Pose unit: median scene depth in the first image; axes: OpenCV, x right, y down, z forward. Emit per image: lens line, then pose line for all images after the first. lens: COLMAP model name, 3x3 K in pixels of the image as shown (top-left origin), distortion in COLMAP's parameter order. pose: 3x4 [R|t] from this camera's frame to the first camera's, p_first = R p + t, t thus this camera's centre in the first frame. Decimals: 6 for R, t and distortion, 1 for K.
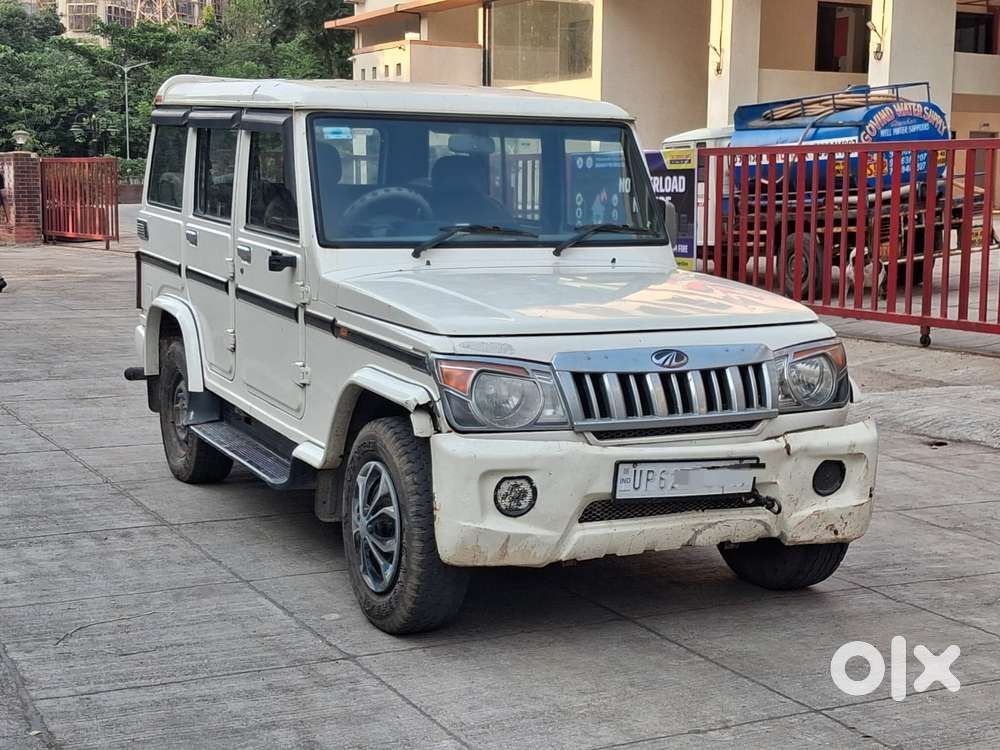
lens RADIAL K [[1653.1, 0, 541.8], [0, 1653.1, 396.0], [0, 0, 1]] dist [0.091519, 0.000000]
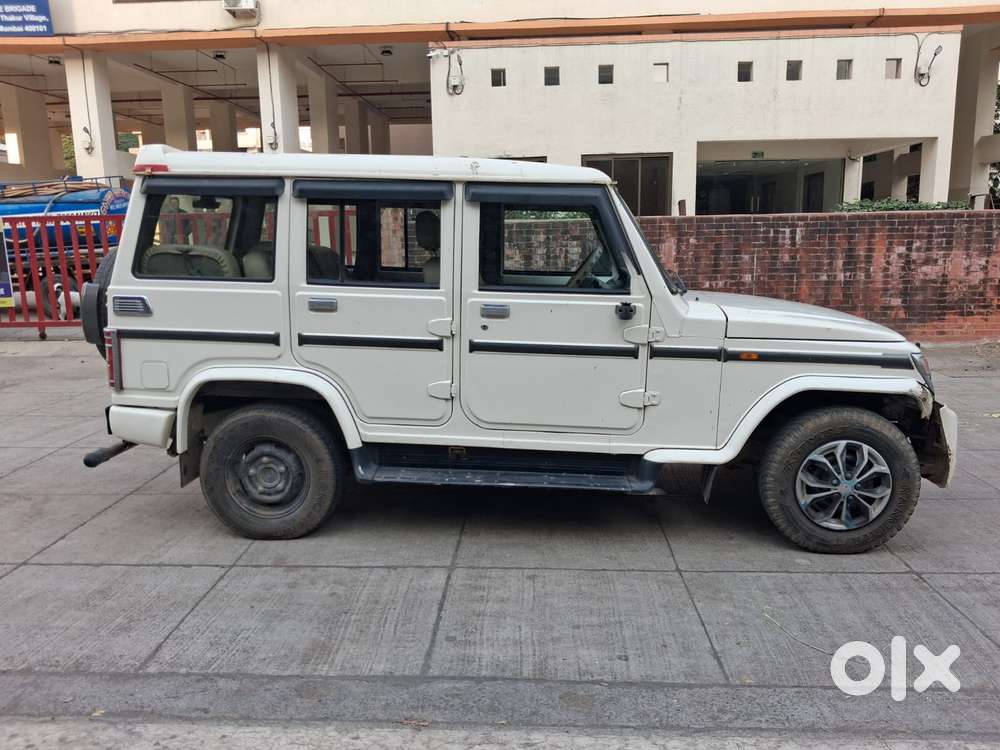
lens RADIAL K [[808.2, 0, 501.0], [0, 808.2, 376.8], [0, 0, 1]] dist [-0.013549, 0.013685]
pose [[0.504816, -0.175800, 0.845136, -0.560934], [0.134235, 0.983120, 0.124322, -0.094438], [-0.852726, 0.050687, 0.519894, 0.611520]]
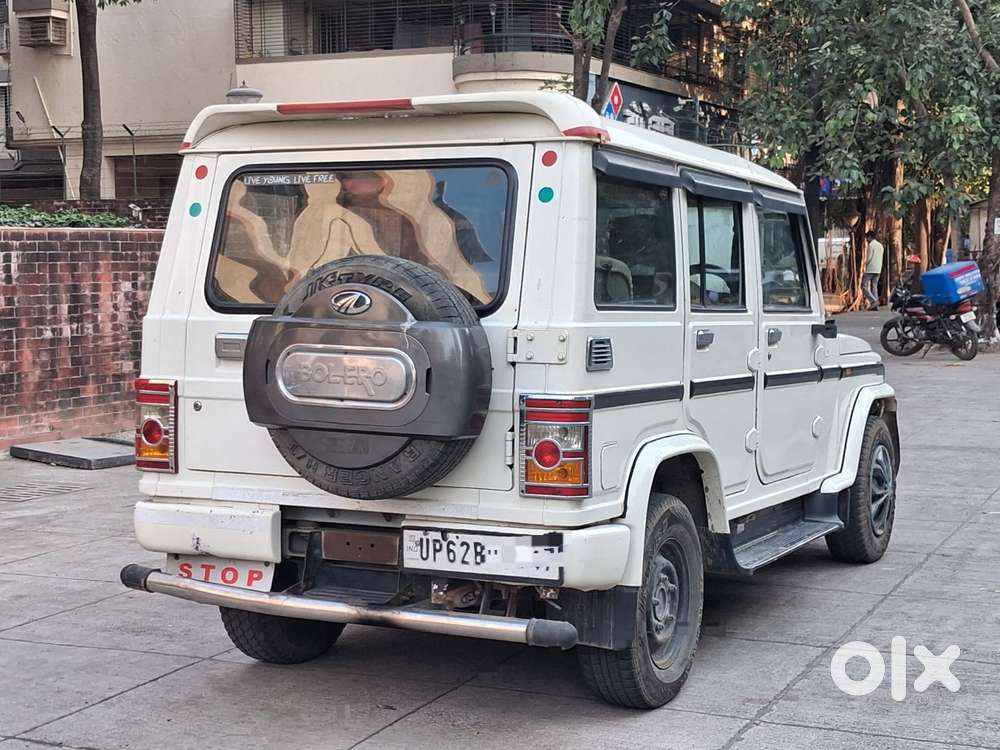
lens RADIAL K [[1653.1, 0, 489.8], [0, 1653.1, 393.8], [0, 0, 1]] dist [0.091519, 0.000000]
pose [[-0.618664, -0.074888, 0.782078, -0.700069], [0.101582, 0.979466, 0.174145, -0.196079], [-0.779061, 0.187182, -0.598353, 1.440775]]
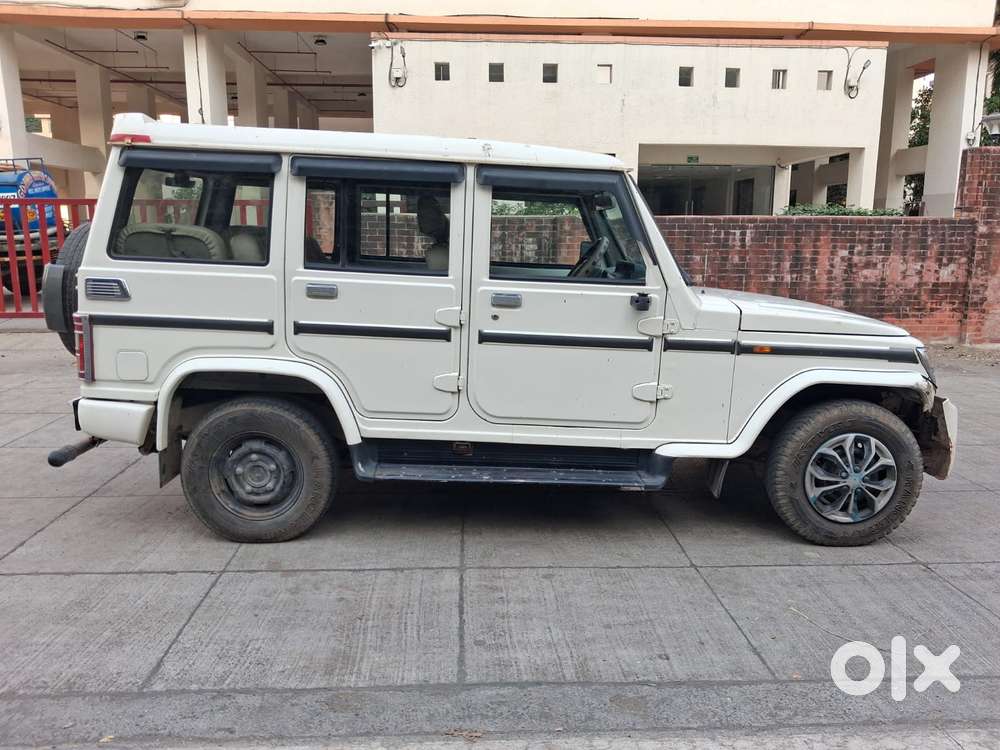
lens RADIAL K [[808.2, 0, 509.6], [0, 808.2, 381.2], [0, 0, 1]] dist [-0.013549, 0.013685]
pose [[0.410150, -0.177407, 0.894597, -0.569686], [0.115880, 0.983085, 0.141827, -0.093348], [-0.904627, 0.045495, 0.423770, 0.667444]]
